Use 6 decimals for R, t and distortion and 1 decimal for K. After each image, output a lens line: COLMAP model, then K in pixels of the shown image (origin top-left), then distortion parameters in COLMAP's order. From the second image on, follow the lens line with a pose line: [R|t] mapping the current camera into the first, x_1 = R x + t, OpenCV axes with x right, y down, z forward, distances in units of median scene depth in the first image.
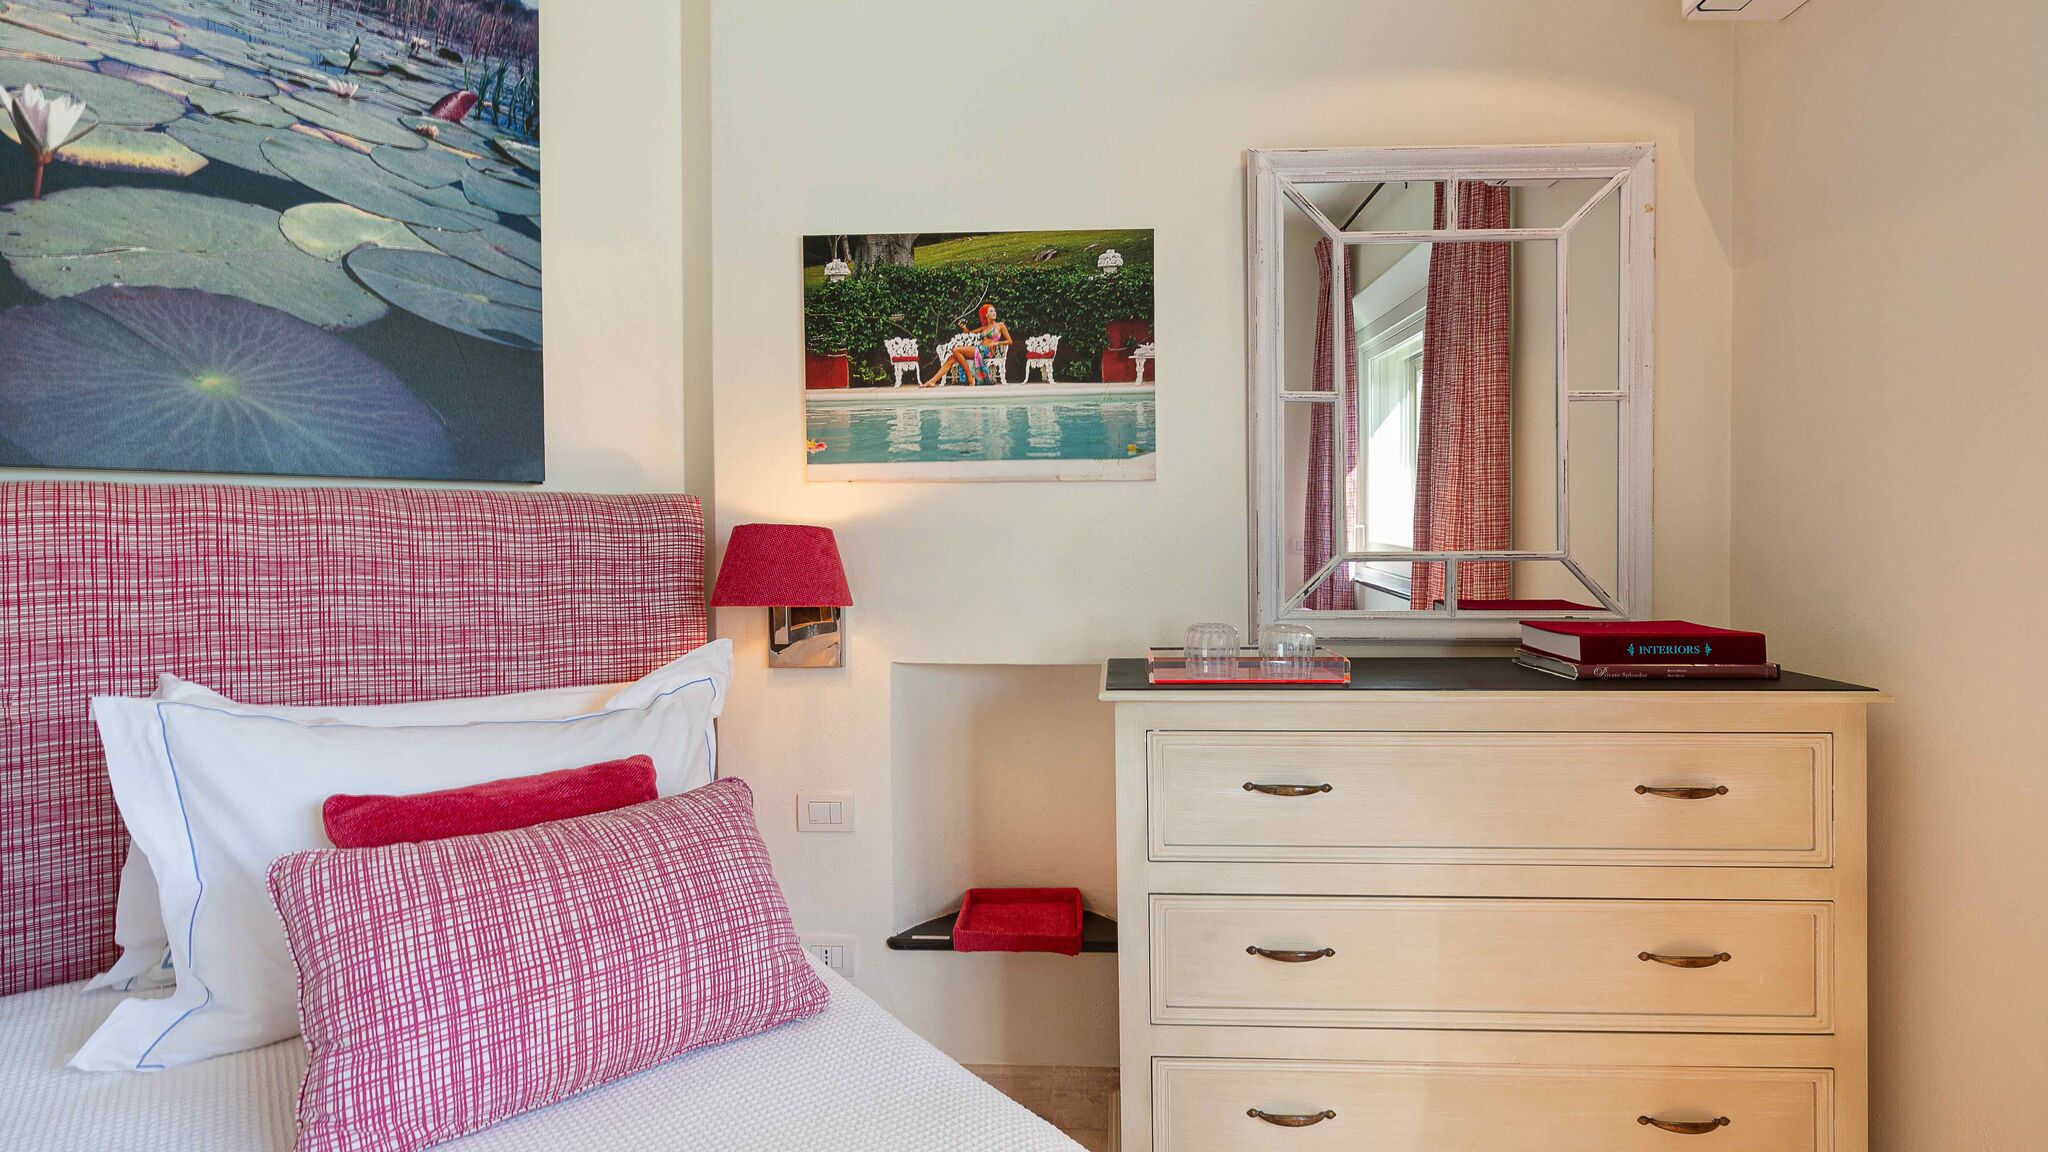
lens RADIAL K [[1114.5, 0, 1021.1], [0, 1114.5, 541.8], [0, 0, 1]] dist [-0.003137, 0.001137]
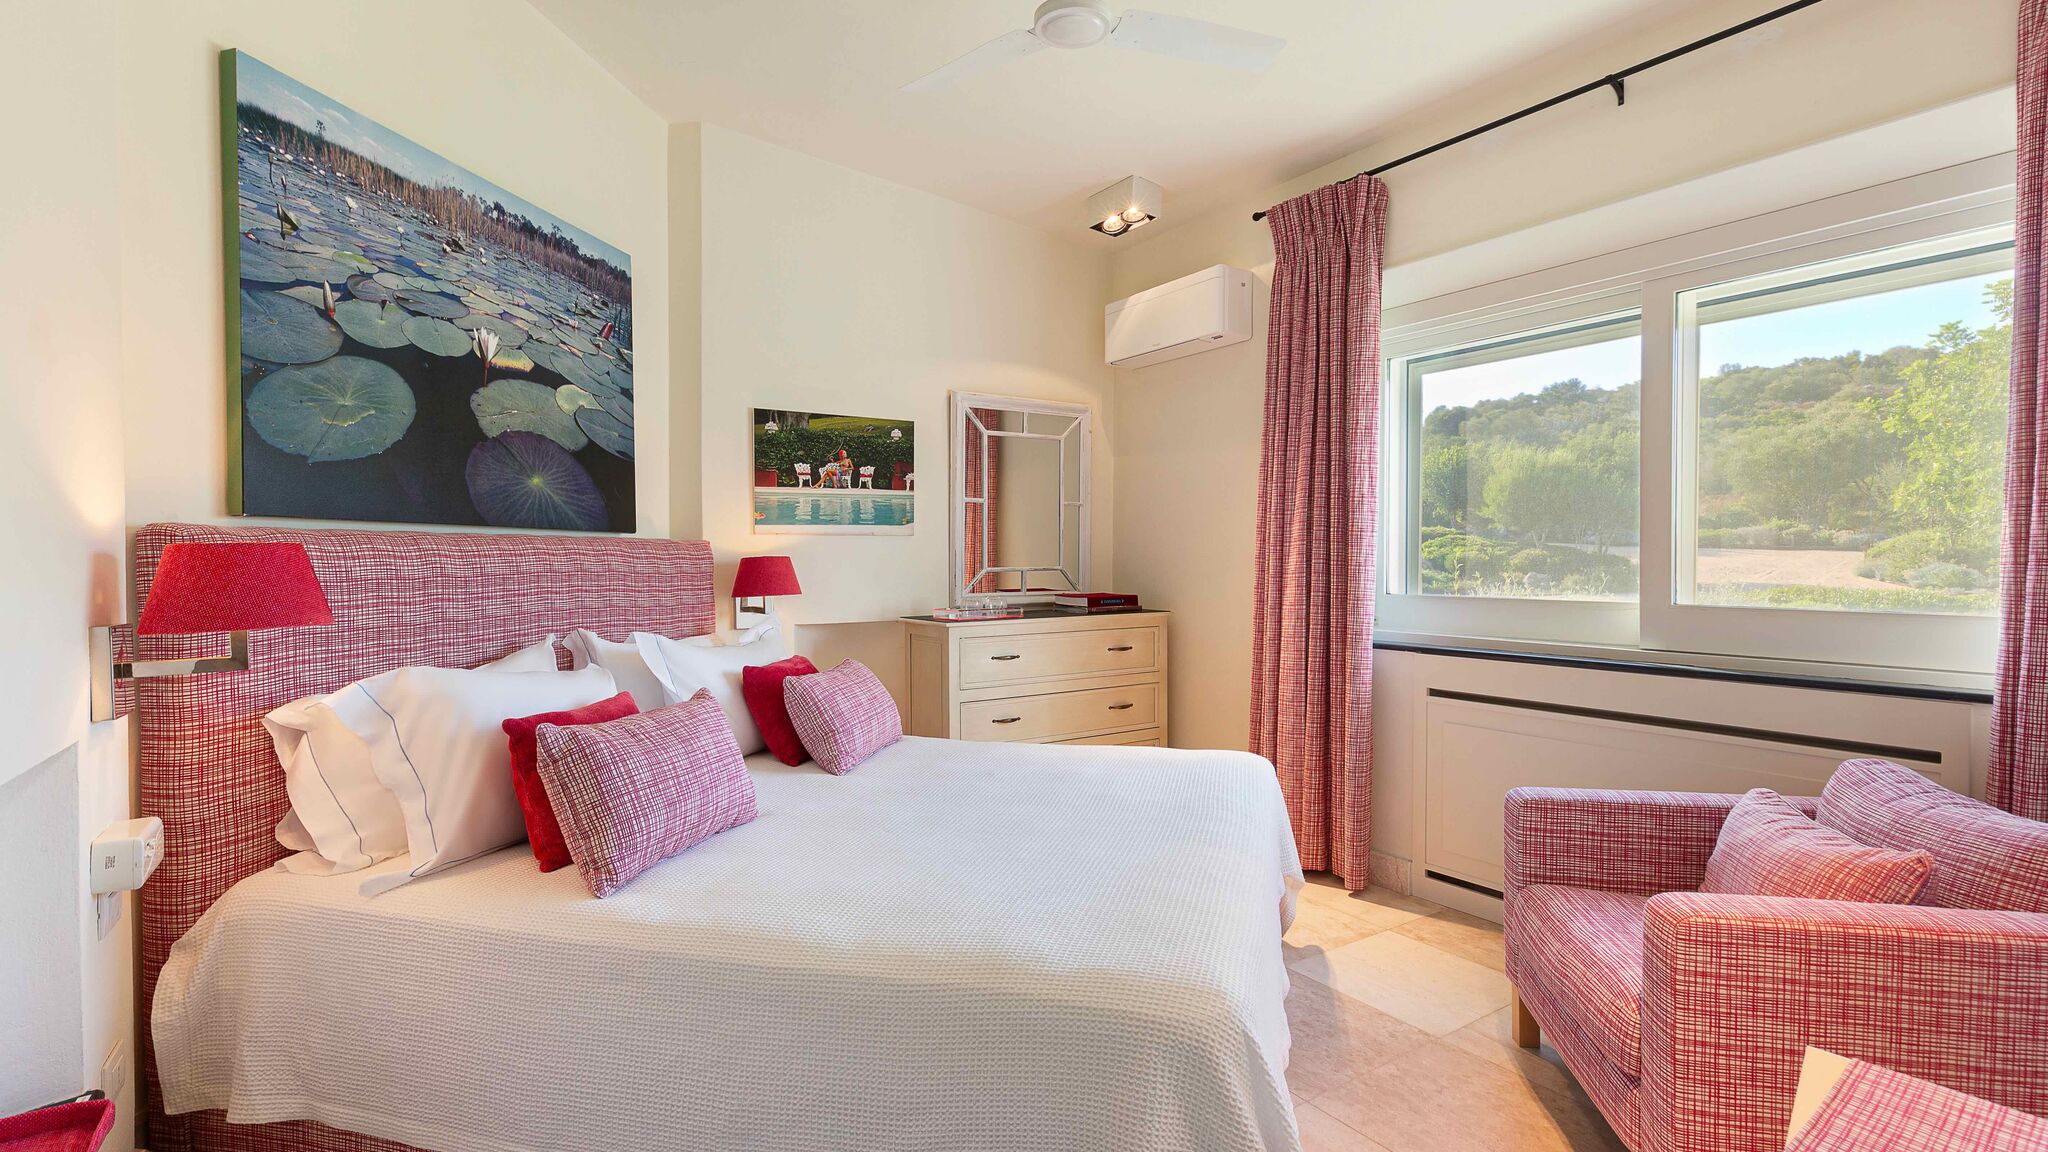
lens RADIAL K [[969.7, 0, 1058.3], [0, 969.7, 575.3], [0, 0, 1]] dist [0.003220, 0.000932]
pose [[0.788214, -0.010627, 0.615310, -0.833025], [0.003794, 0.999916, 0.012409, 0.000602], [-0.615390, -0.007446, 0.788188, -0.682297]]
